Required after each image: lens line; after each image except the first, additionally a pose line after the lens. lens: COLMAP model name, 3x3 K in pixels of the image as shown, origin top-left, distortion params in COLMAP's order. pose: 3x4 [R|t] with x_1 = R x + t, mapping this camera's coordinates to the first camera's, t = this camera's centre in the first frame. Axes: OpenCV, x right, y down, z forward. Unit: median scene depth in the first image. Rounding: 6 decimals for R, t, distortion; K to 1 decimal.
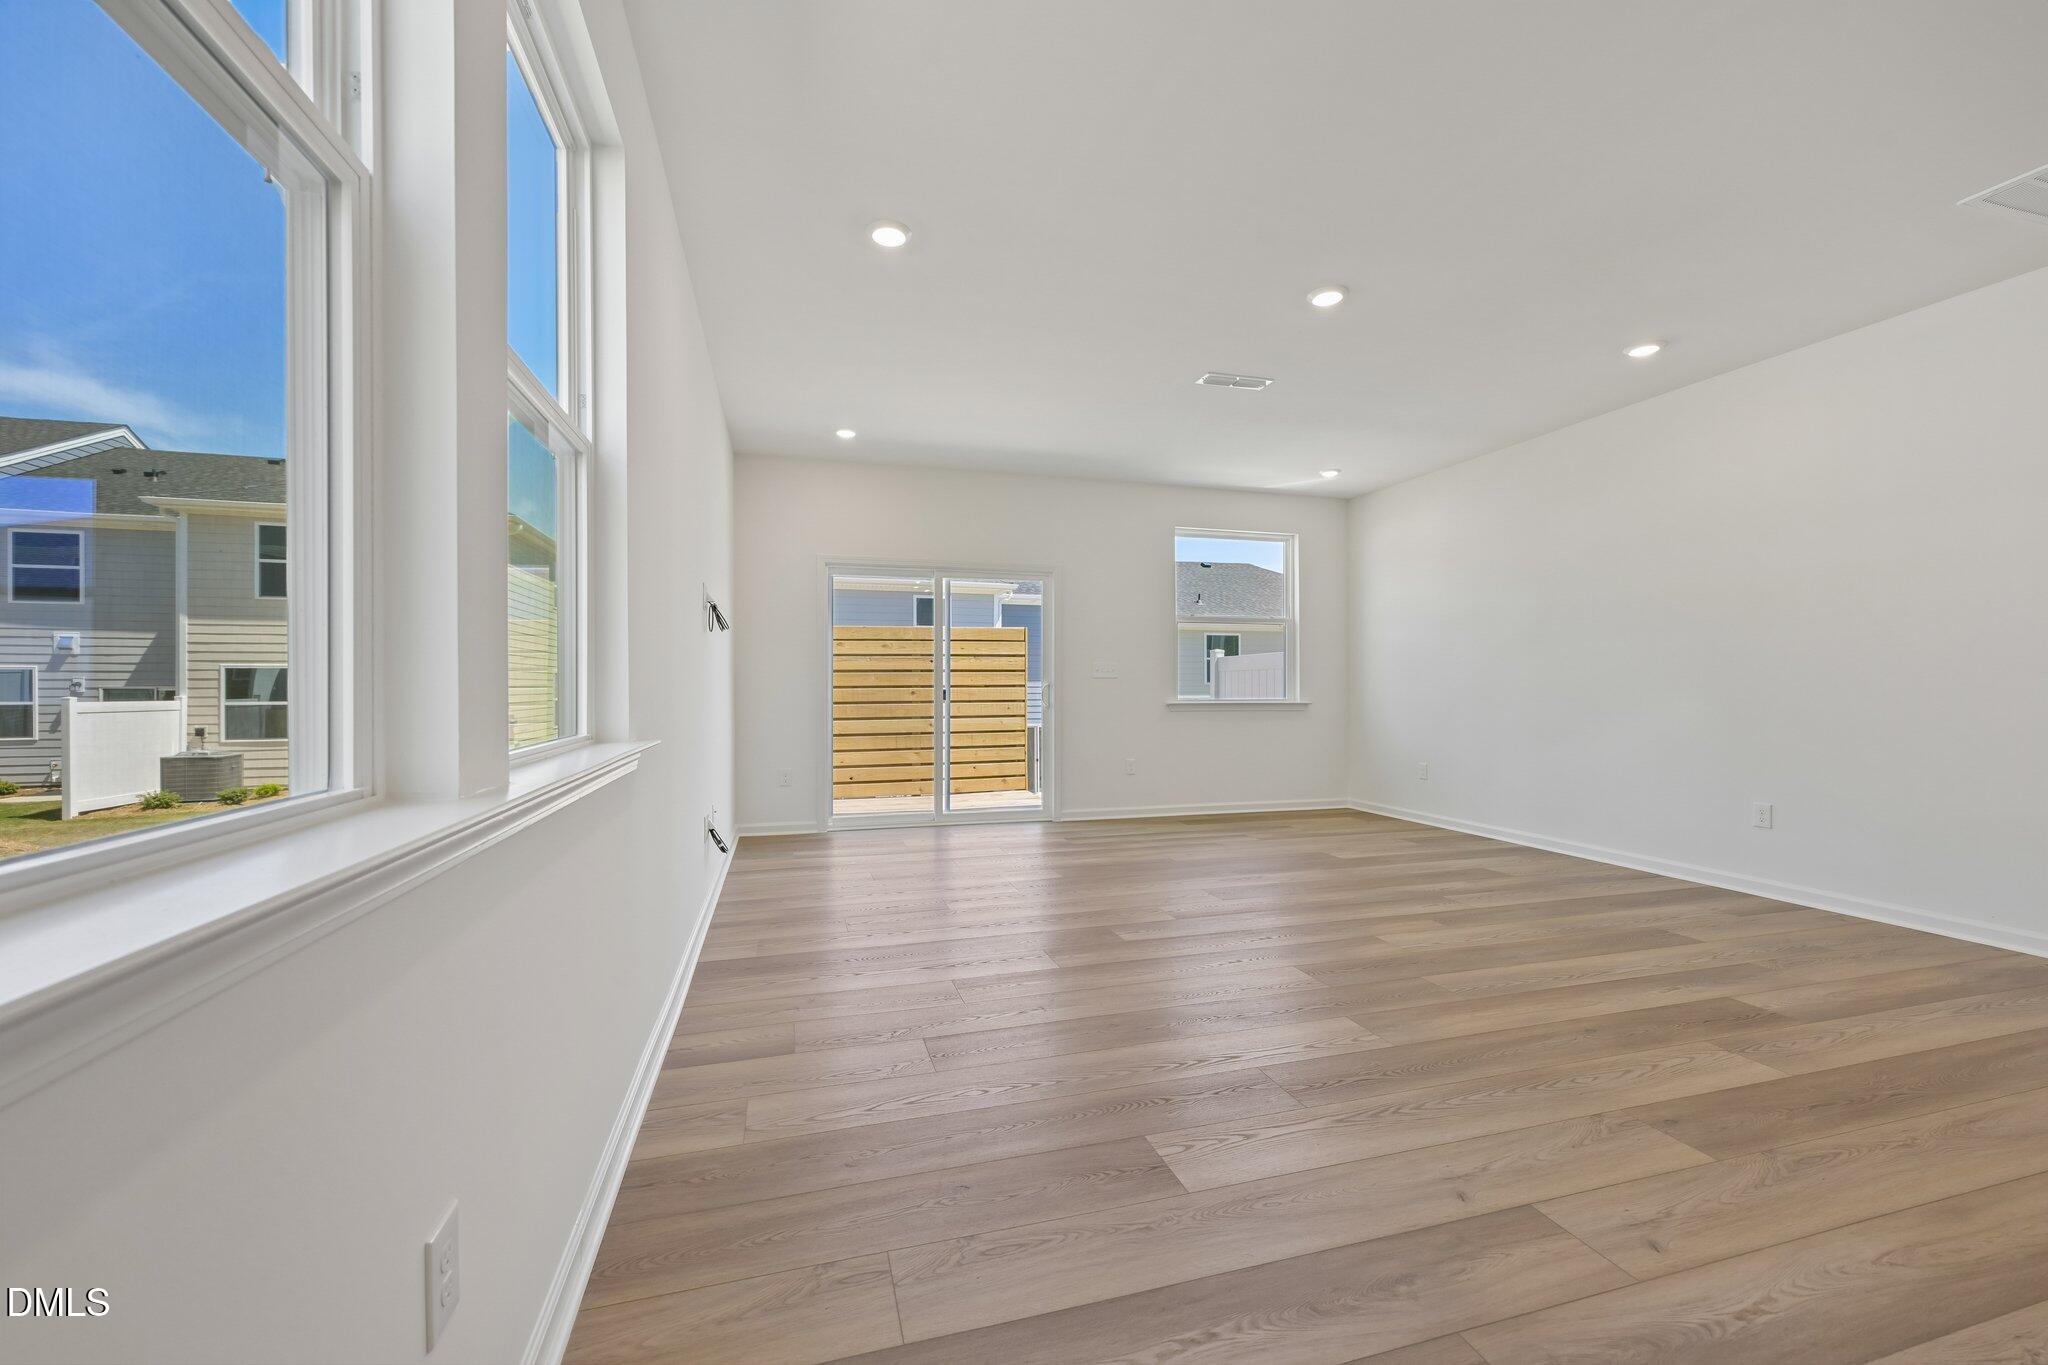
lens RADIAL K [[812.6, 0, 1018.5], [0, 812.6, 686.4], [0, 0, 1]] dist [0.000127, 0.000041]
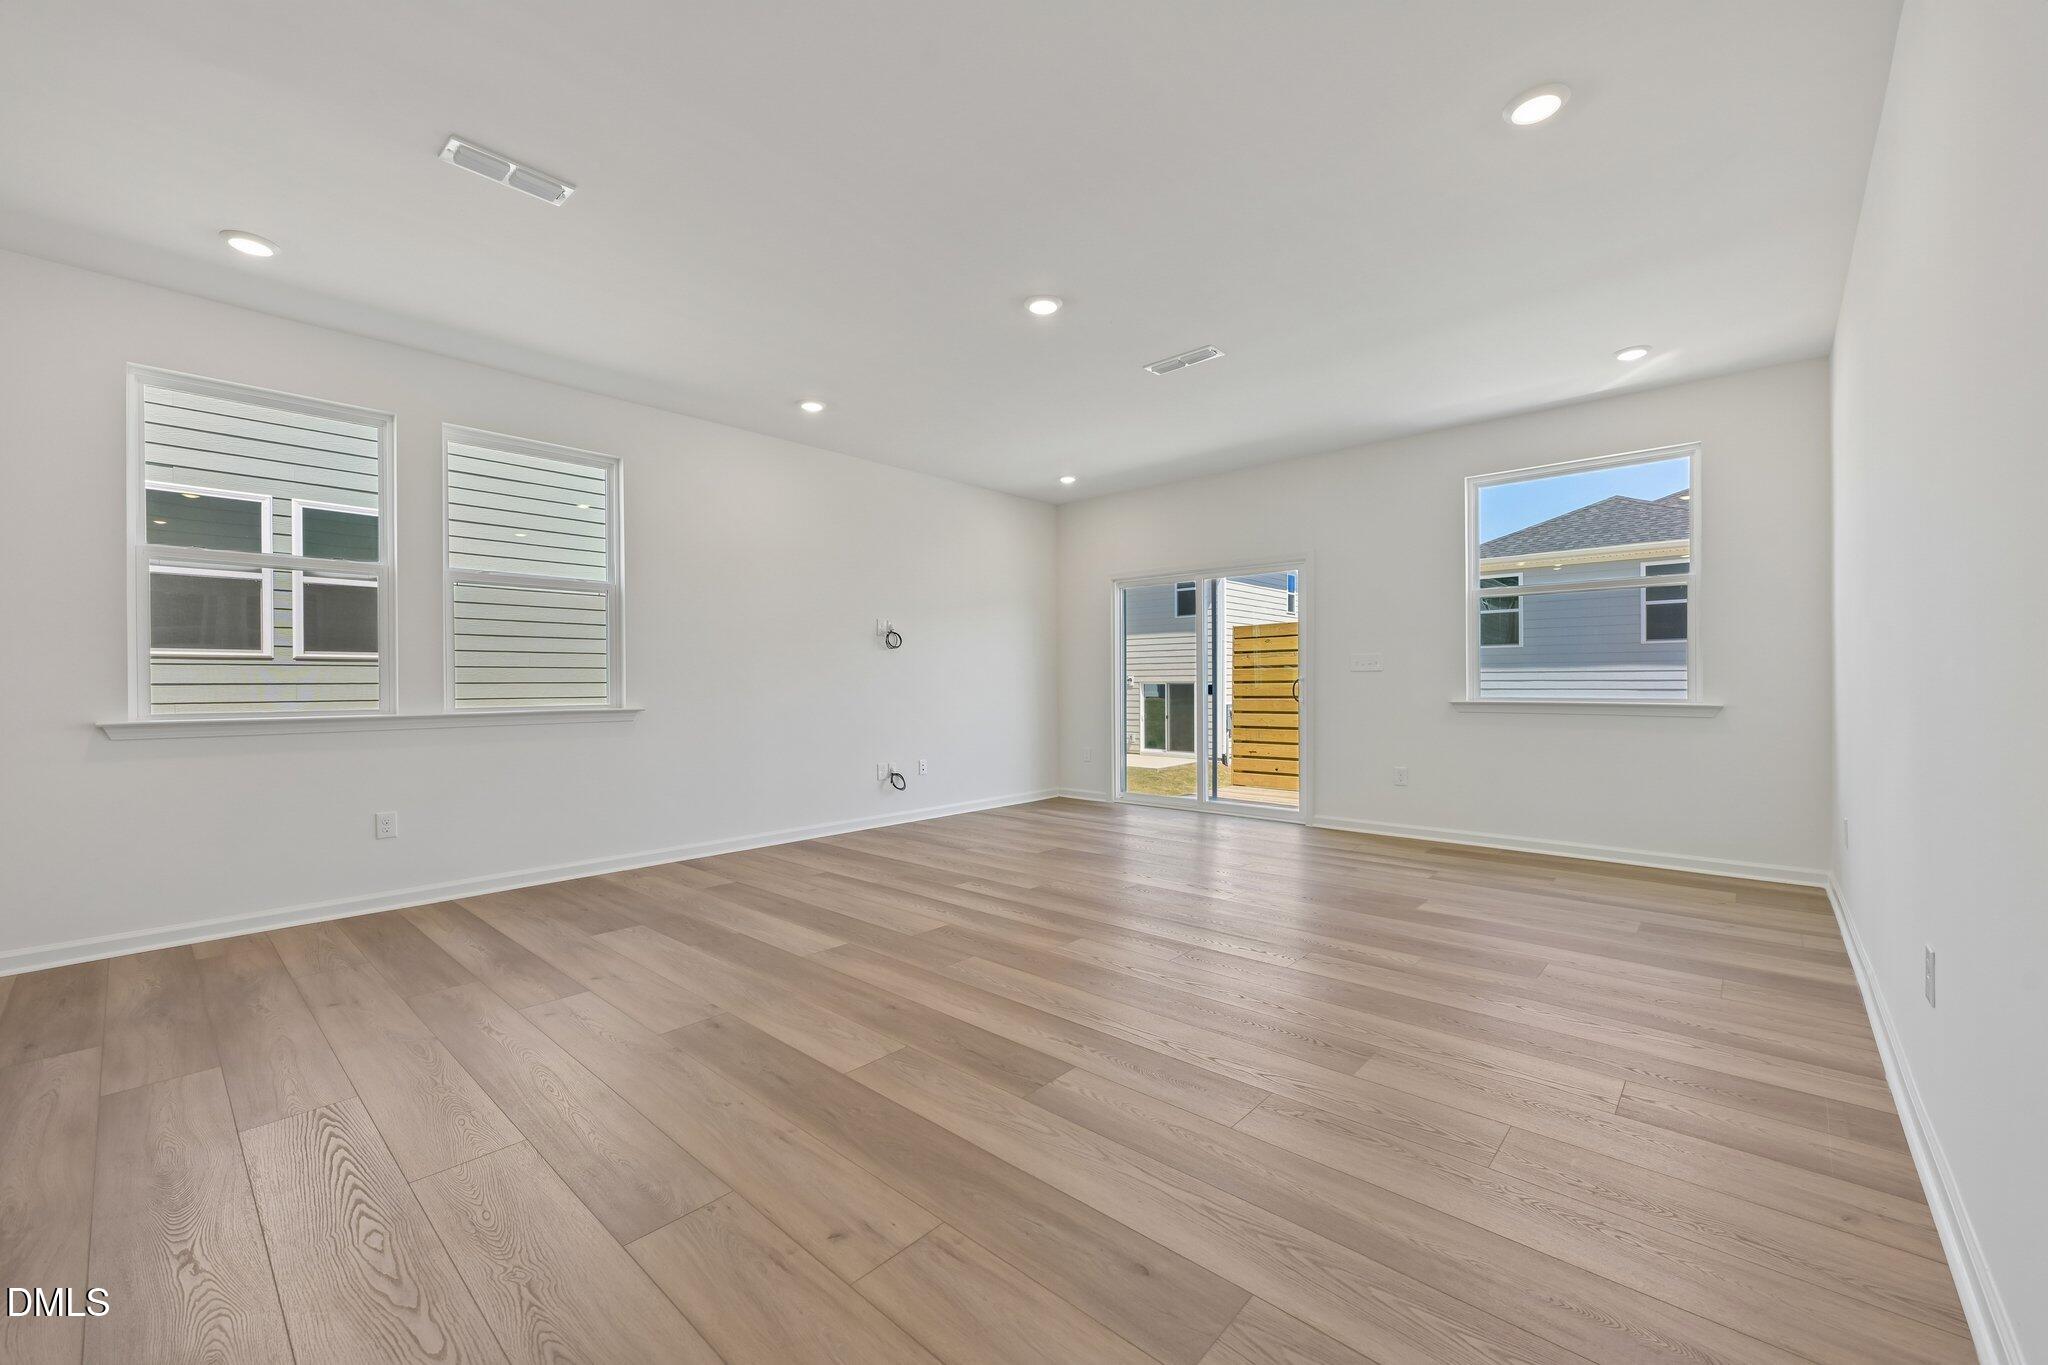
lens RADIAL K [[812.6, 0, 1018.5], [0, 812.6, 686.4], [0, 0, 1]] dist [0.000127, 0.000041]
pose [[0.525754, 0.002678, -0.850632, 1.531738], [0.003610, 0.999979, 0.005380, -0.000692], [0.850629, -0.005899, 0.525733, 0.529542]]
